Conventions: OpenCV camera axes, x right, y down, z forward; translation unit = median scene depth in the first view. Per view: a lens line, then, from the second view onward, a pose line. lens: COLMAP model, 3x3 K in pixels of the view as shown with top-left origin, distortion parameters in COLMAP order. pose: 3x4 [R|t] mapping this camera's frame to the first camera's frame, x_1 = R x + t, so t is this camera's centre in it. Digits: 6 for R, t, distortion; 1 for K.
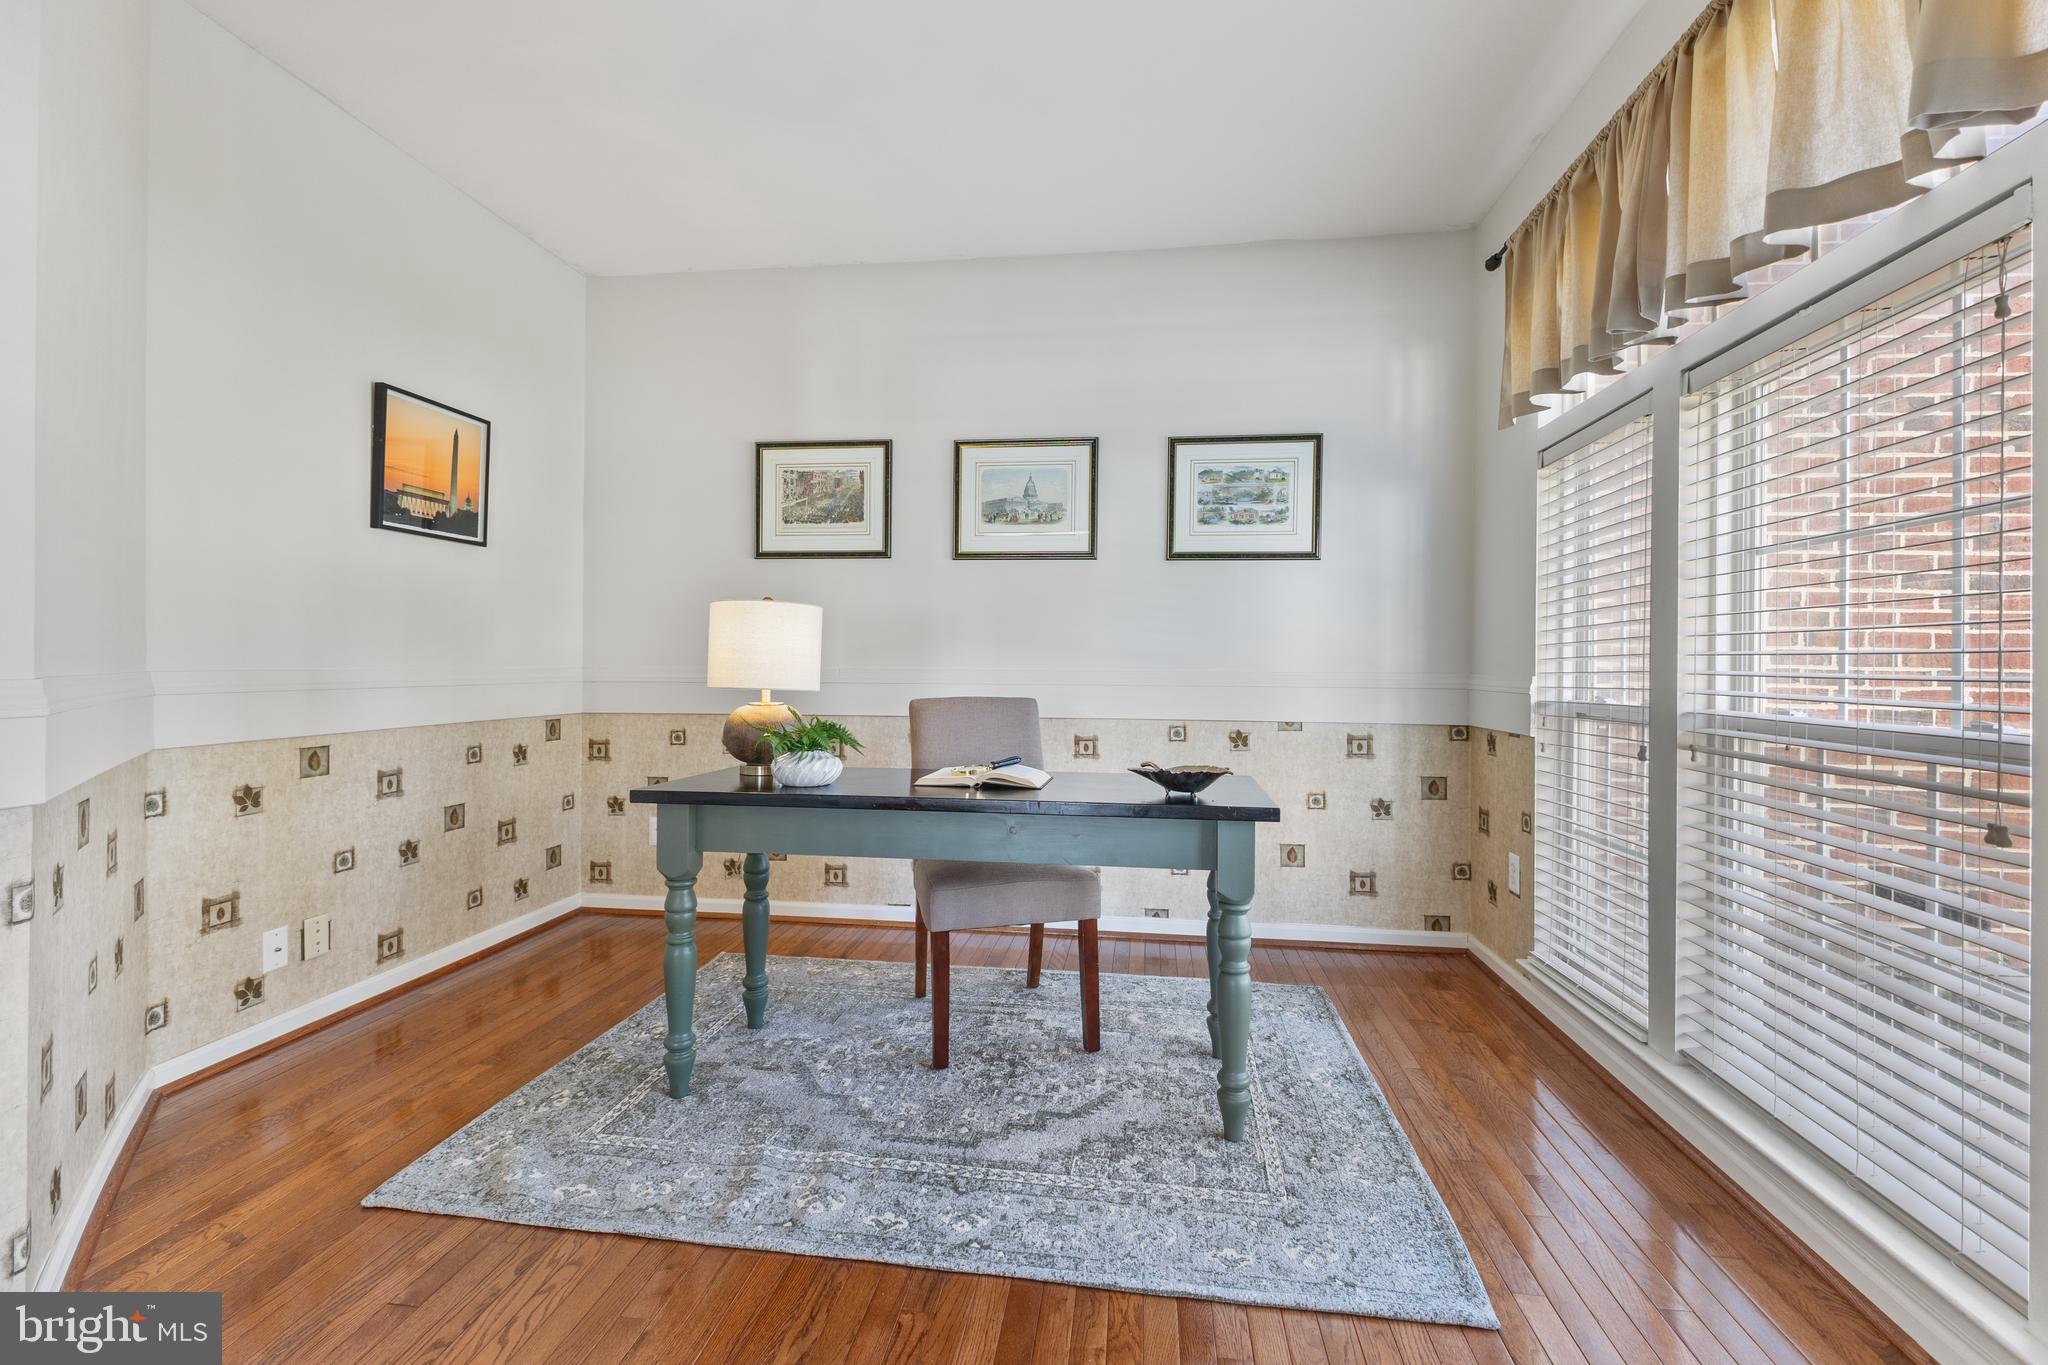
lens RADIAL K [[887.3, 0, 1023.5], [0, 887.3, 673.2], [0, 0, 1]] dist [0.006256, -0.001582]
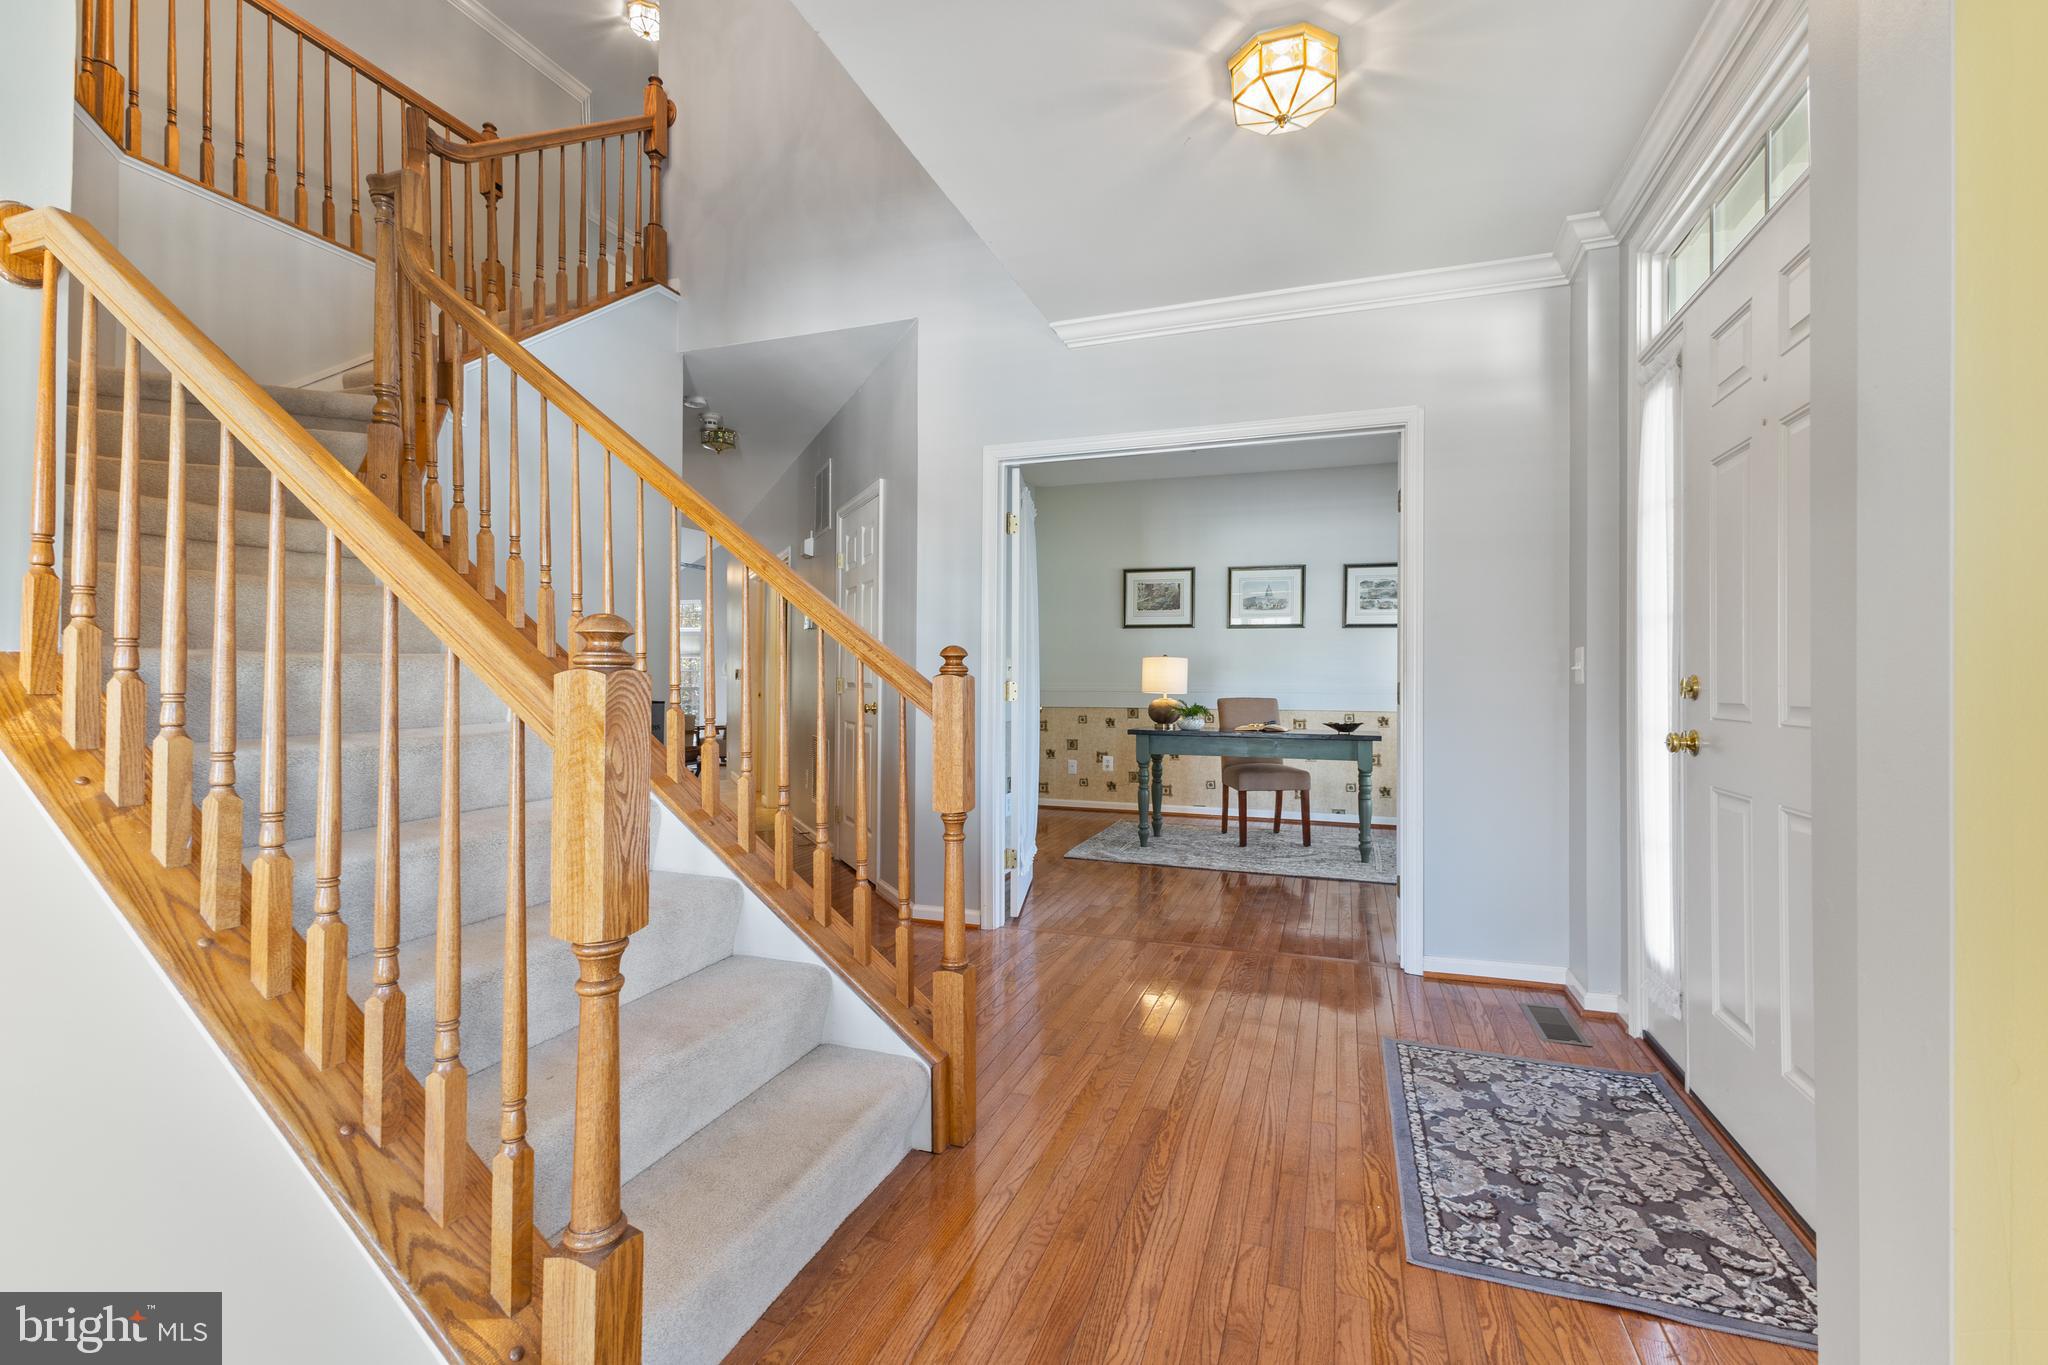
lens RADIAL K [[887.3, 0, 1023.0], [0, 887.3, 674.9], [0, 0, 1]] dist [0.006256, -0.001582]
pose [[0.978729, -0.002137, -0.205145, -0.146182], [-0.001238, 0.999866, -0.016322, 0.008404], [0.205153, 0.016229, 0.978595, -1.217774]]
